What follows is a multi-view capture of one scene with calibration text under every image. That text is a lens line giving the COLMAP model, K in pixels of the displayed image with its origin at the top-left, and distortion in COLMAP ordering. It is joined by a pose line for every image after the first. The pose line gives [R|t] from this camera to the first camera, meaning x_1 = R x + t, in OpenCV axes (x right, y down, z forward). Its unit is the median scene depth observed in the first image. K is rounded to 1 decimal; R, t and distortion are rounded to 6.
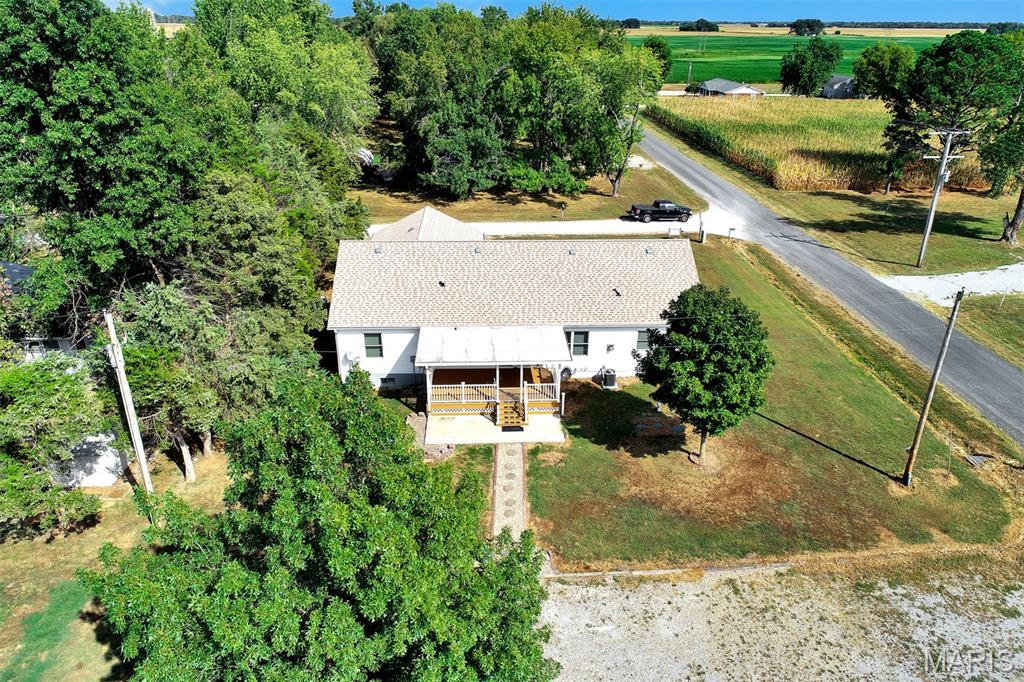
lens RADIAL K [[685.7, 0, 509.8], [0, 685.7, 342.0], [0, 0, 1]] dist [0.000525, 0.003153]
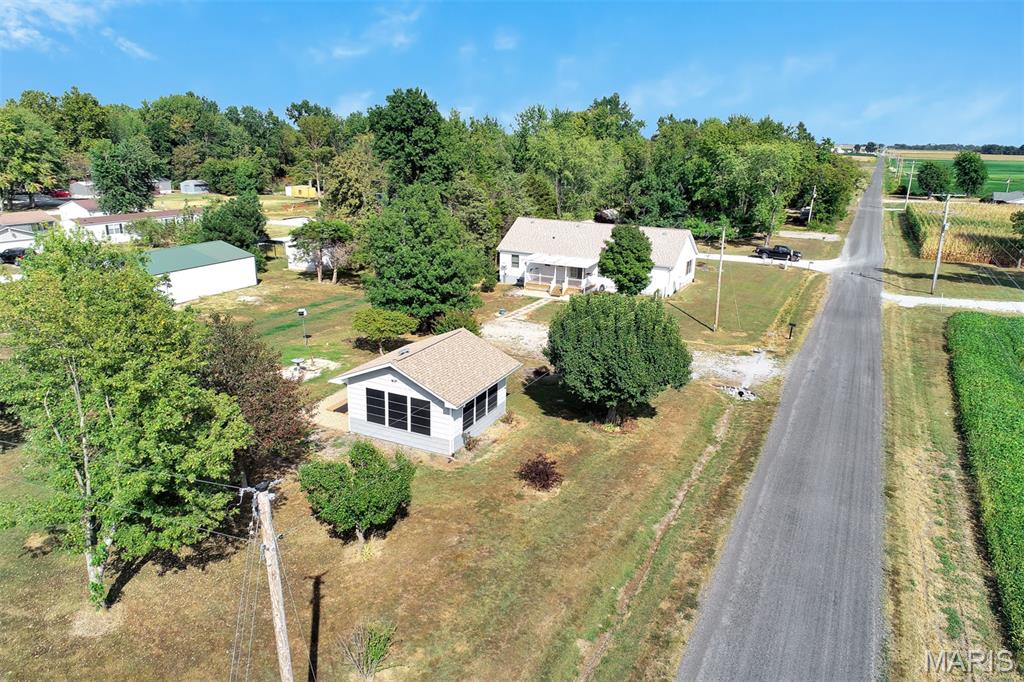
lens RADIAL K [[685.7, 0, 509.8], [0, 685.7, 342.0], [0, 0, 1]] dist [0.000525, 0.003153]
pose [[0.868154, 0.150898, -0.472798, 0.880669], [-0.222997, 0.969678, -0.099985, 0.497335], [0.443374, 0.192235, 0.875480, -0.856330]]
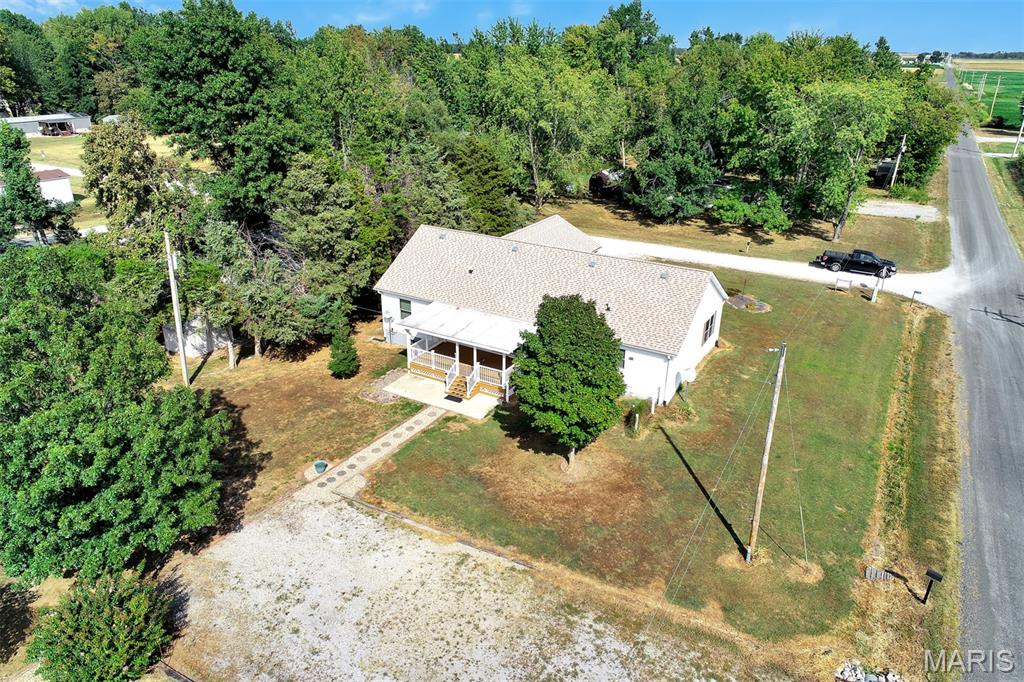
lens RADIAL K [[685.7, 0, 509.8], [0, 685.7, 342.0], [0, 0, 1]] dist [0.000525, 0.003153]
pose [[0.844138, 0.215135, -0.491068, 0.607739], [-0.234243, 0.971903, 0.023126, -0.012179], [0.482245, 0.095508, 0.870814, 0.048265]]
